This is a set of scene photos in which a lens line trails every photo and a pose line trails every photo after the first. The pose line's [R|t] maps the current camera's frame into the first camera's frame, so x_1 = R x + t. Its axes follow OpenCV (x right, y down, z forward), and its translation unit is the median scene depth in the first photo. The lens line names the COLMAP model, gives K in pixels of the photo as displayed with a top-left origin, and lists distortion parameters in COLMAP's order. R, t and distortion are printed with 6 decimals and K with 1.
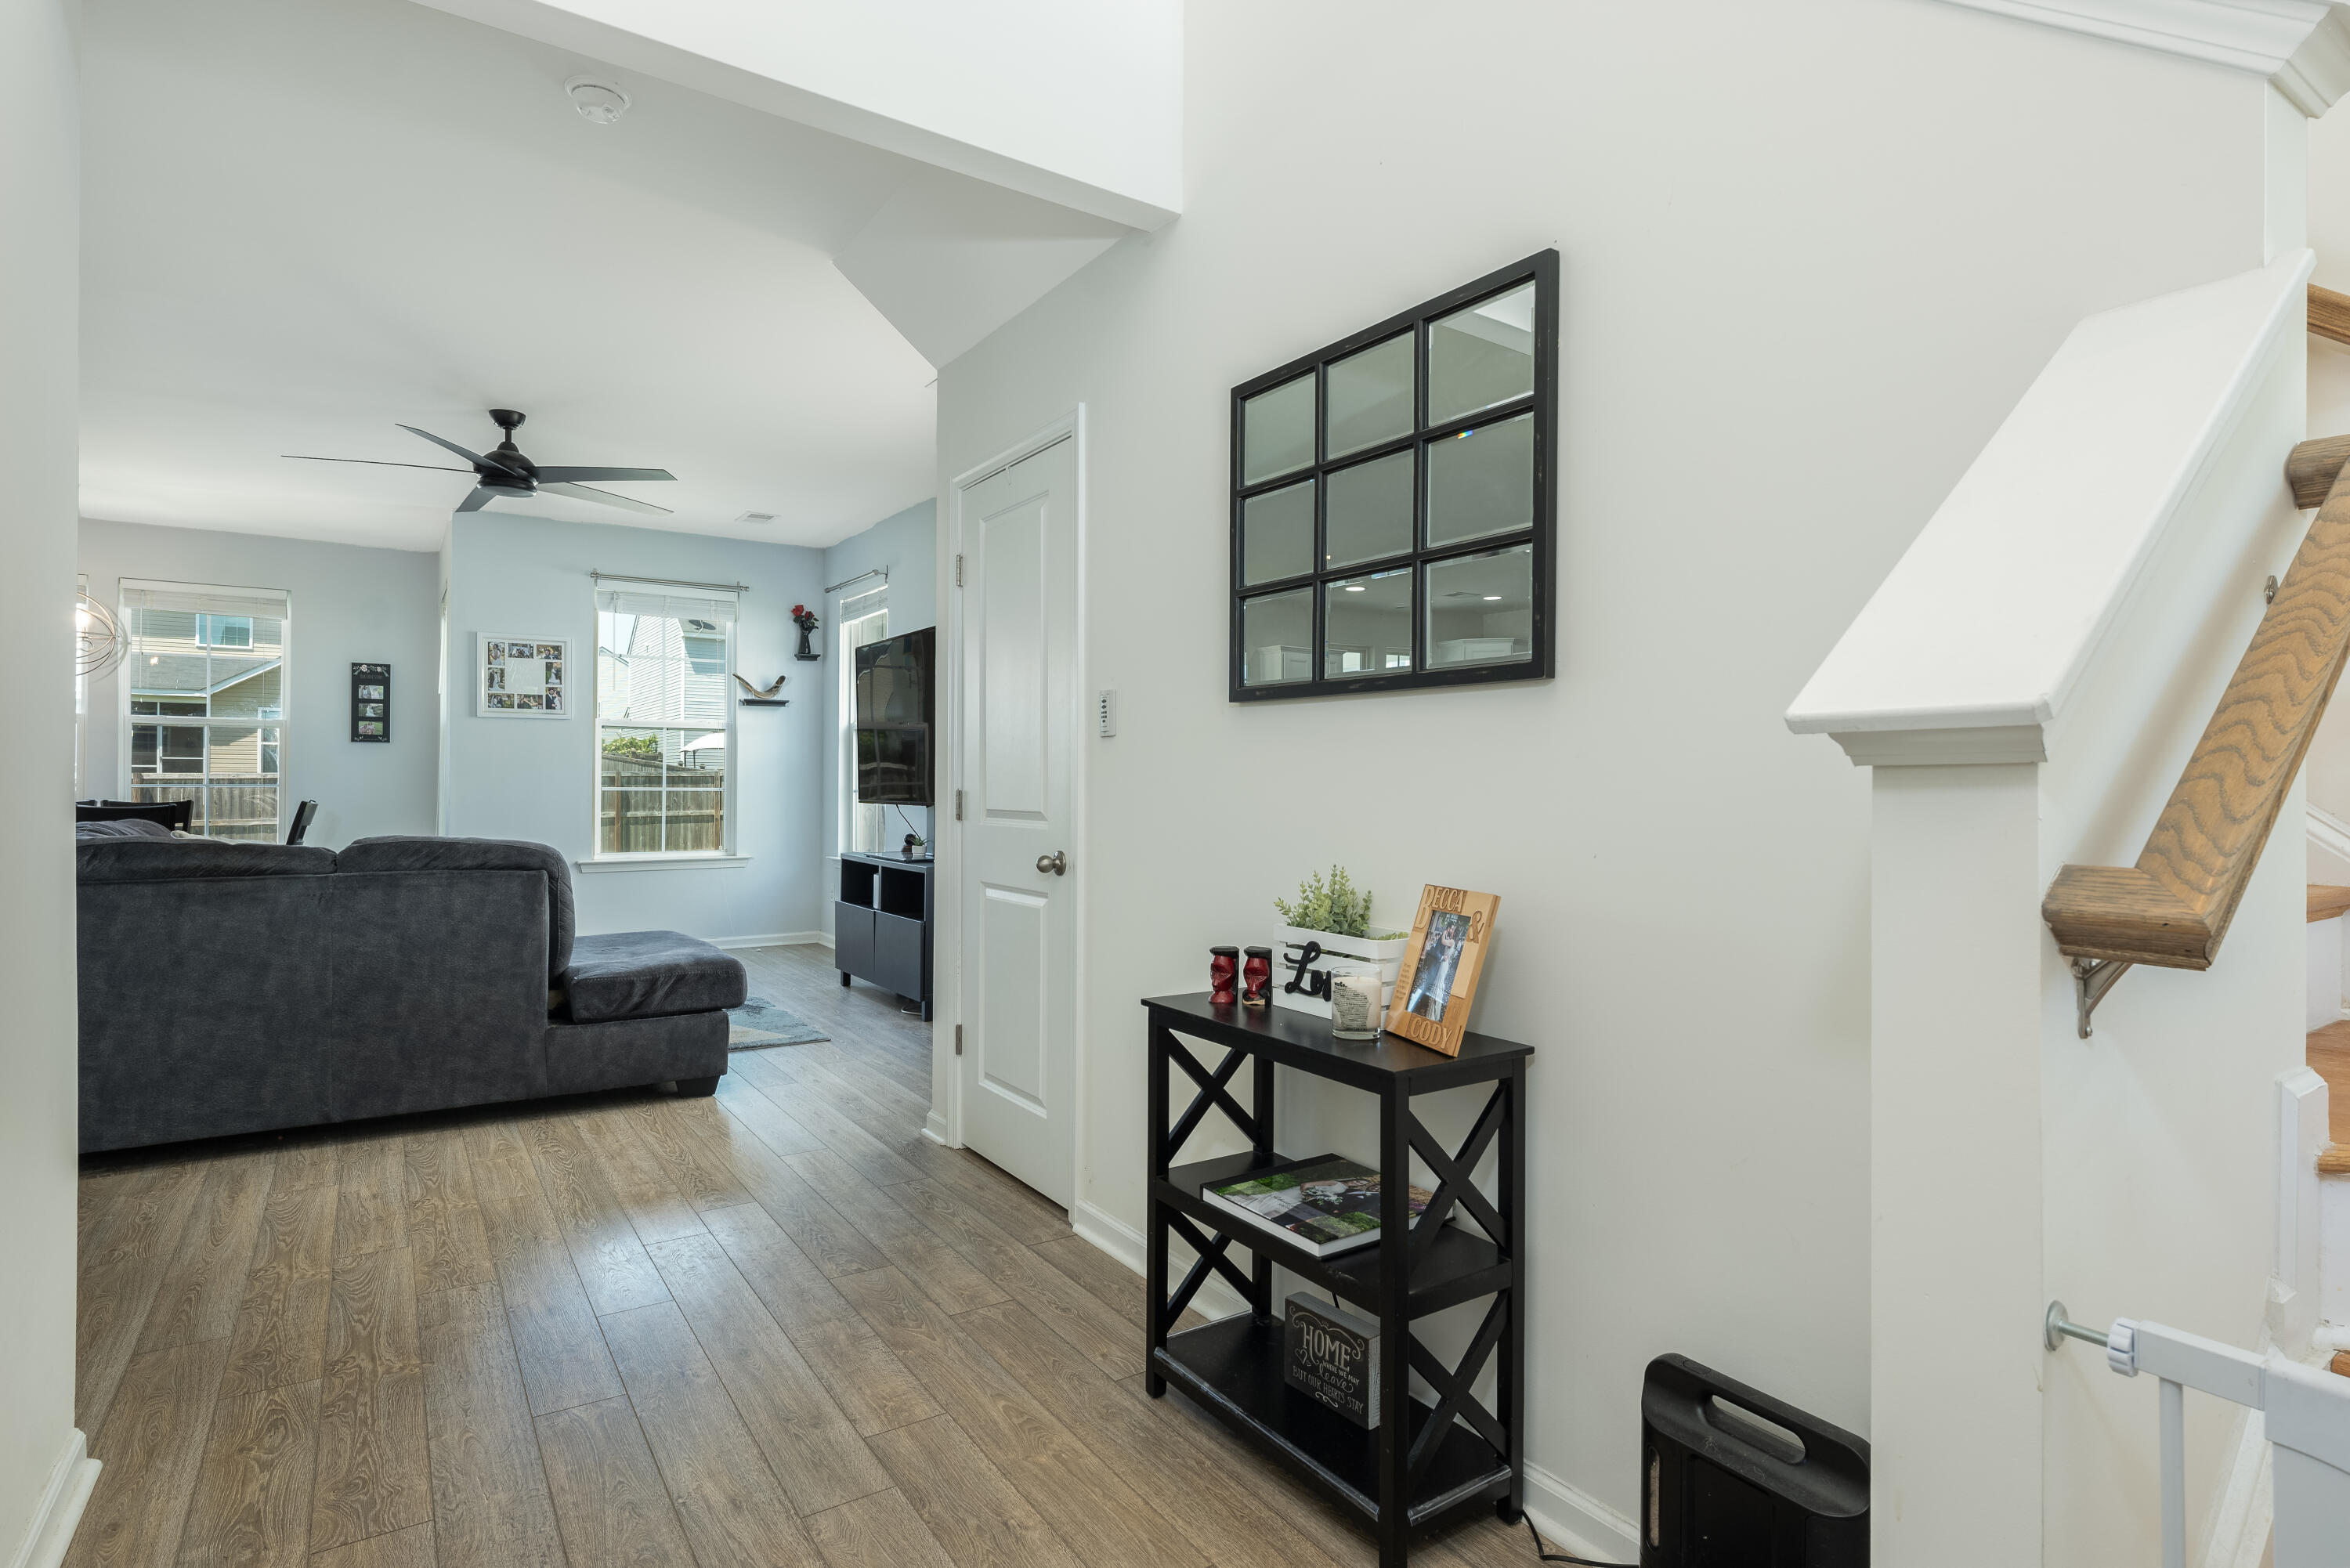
lens RADIAL K [[1196.1, 0, 1175.0], [0, 1196.1, 784.0], [0, 0, 1]] dist [-0.003666, -0.000122]
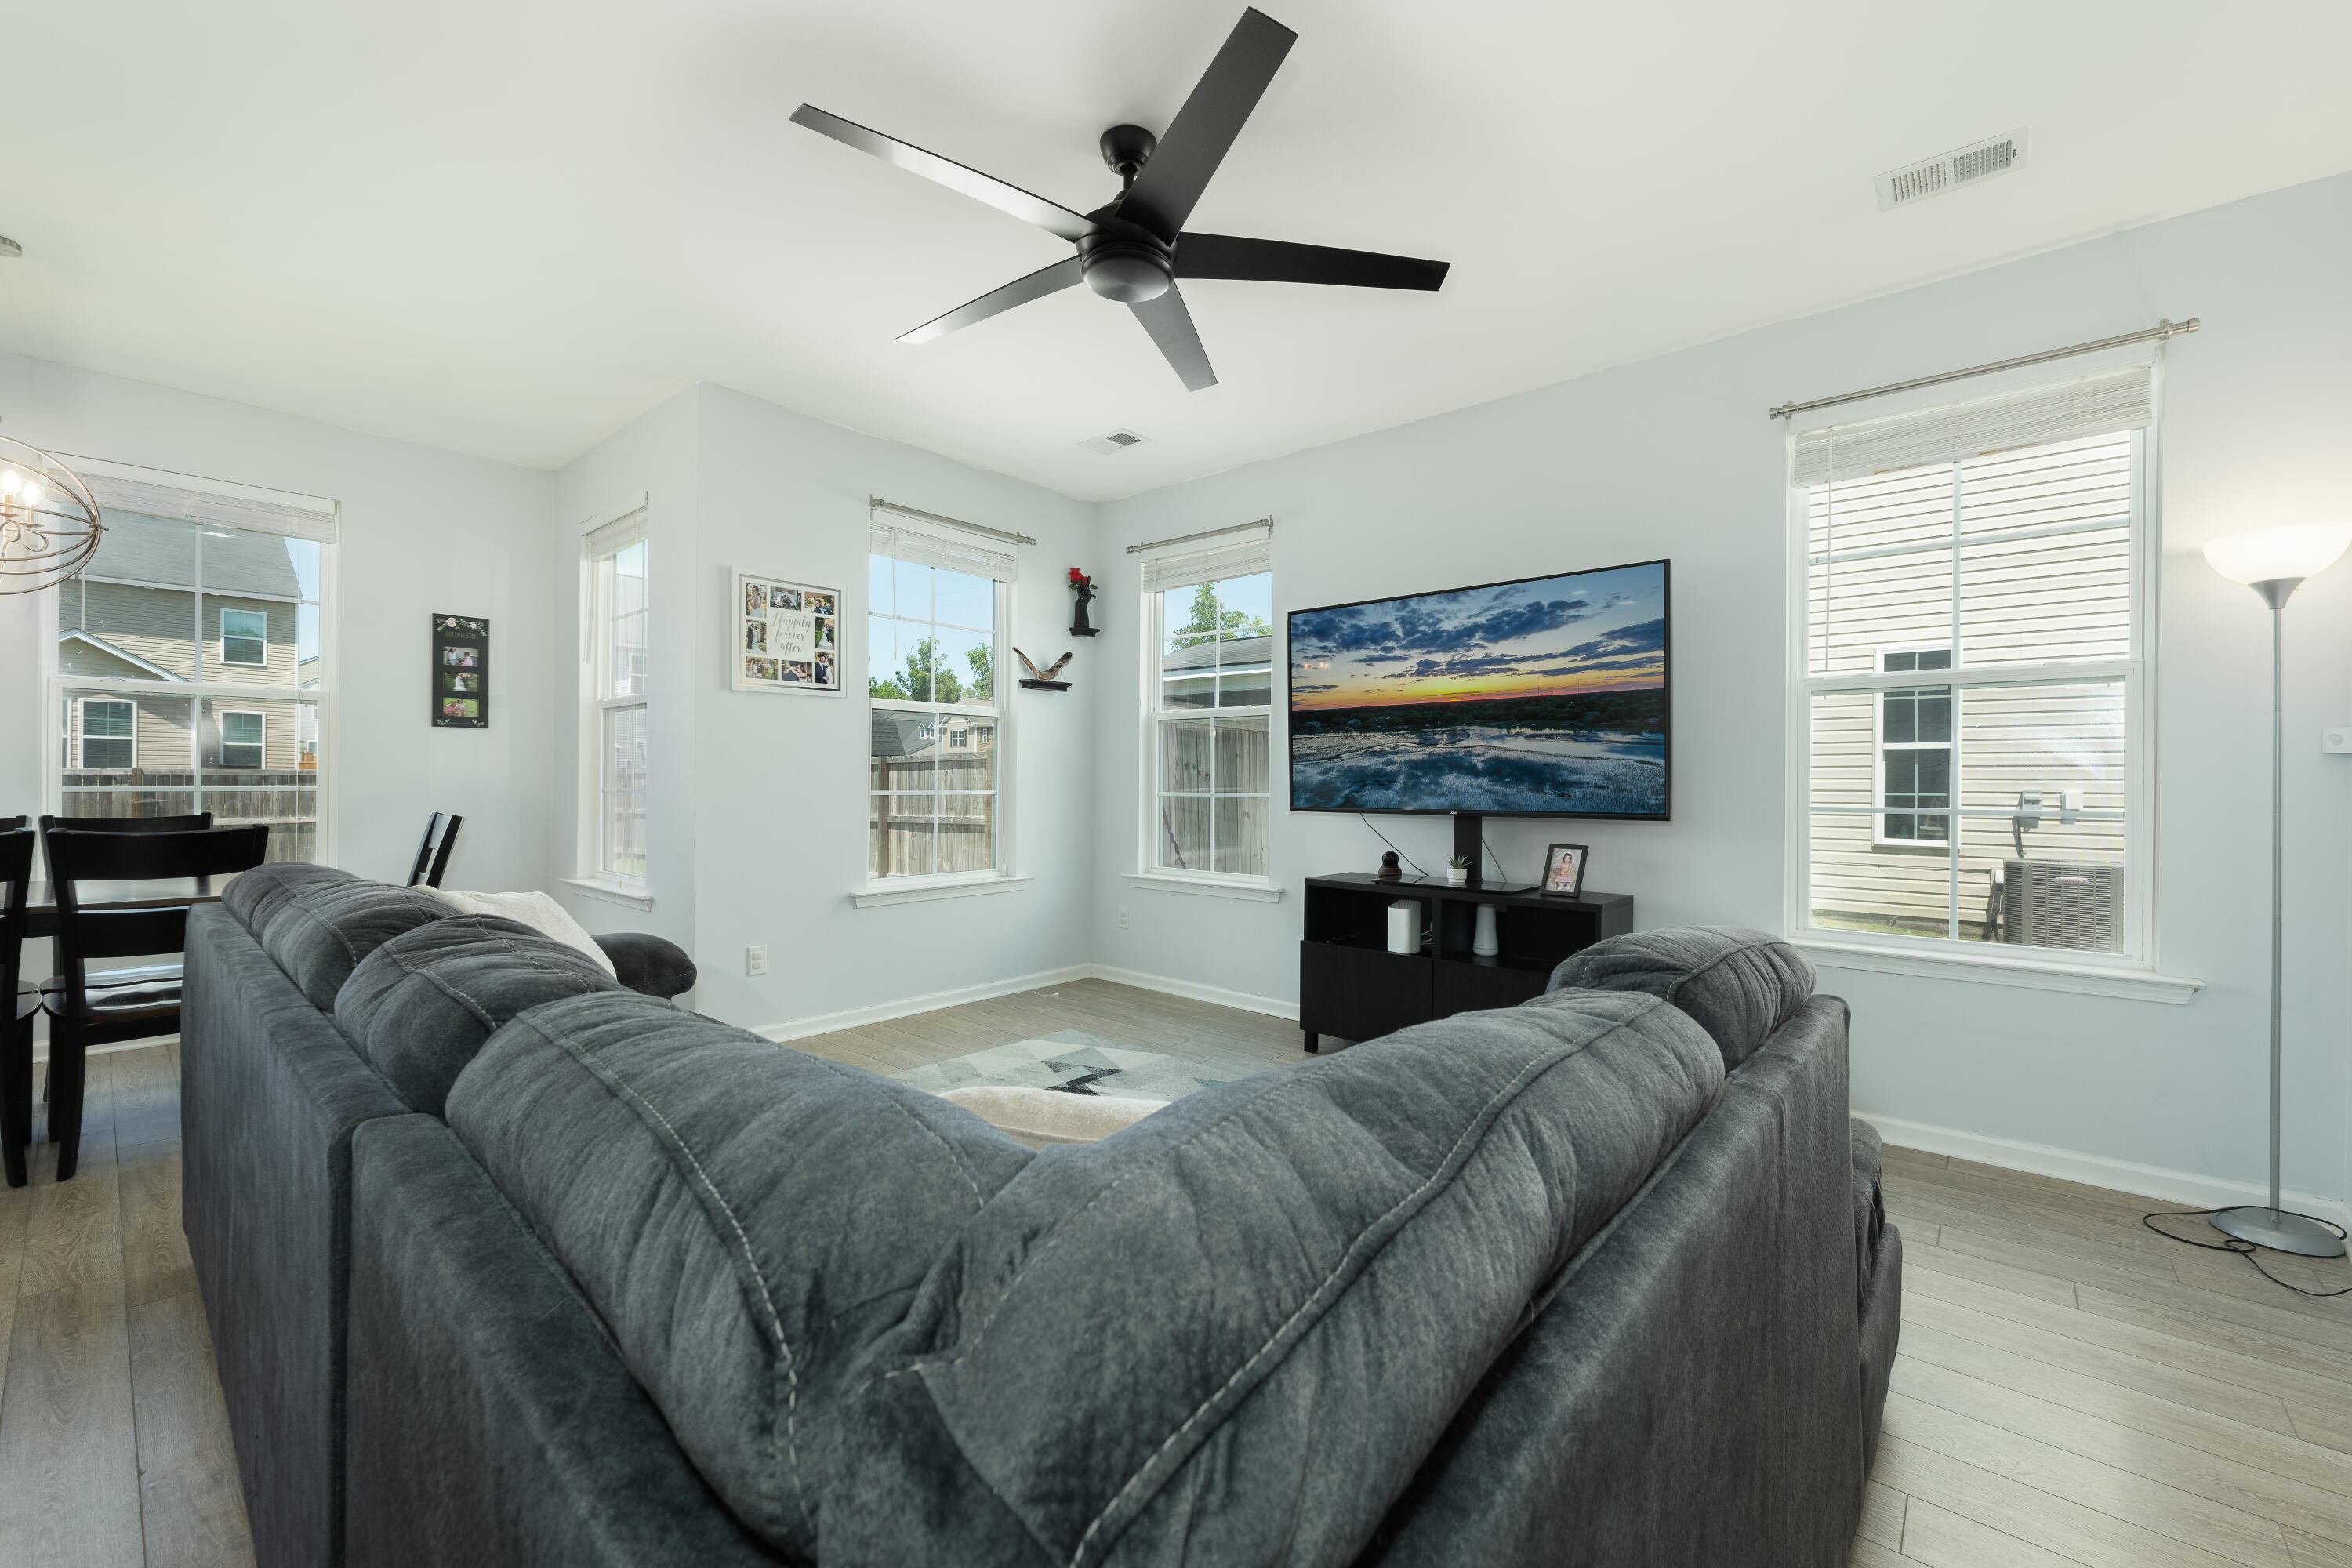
lens RADIAL K [[950.8, 0, 1176.0], [0, 950.8, 784.0], [0, 0, 1]] dist [0.005461, -0.000048]
pose [[0.967169, -0.000981, 0.254132, -0.472039], [0.000439, 0.999998, 0.002191, -0.002976], [-0.254133, -0.002007, 0.967167, 0.399782]]
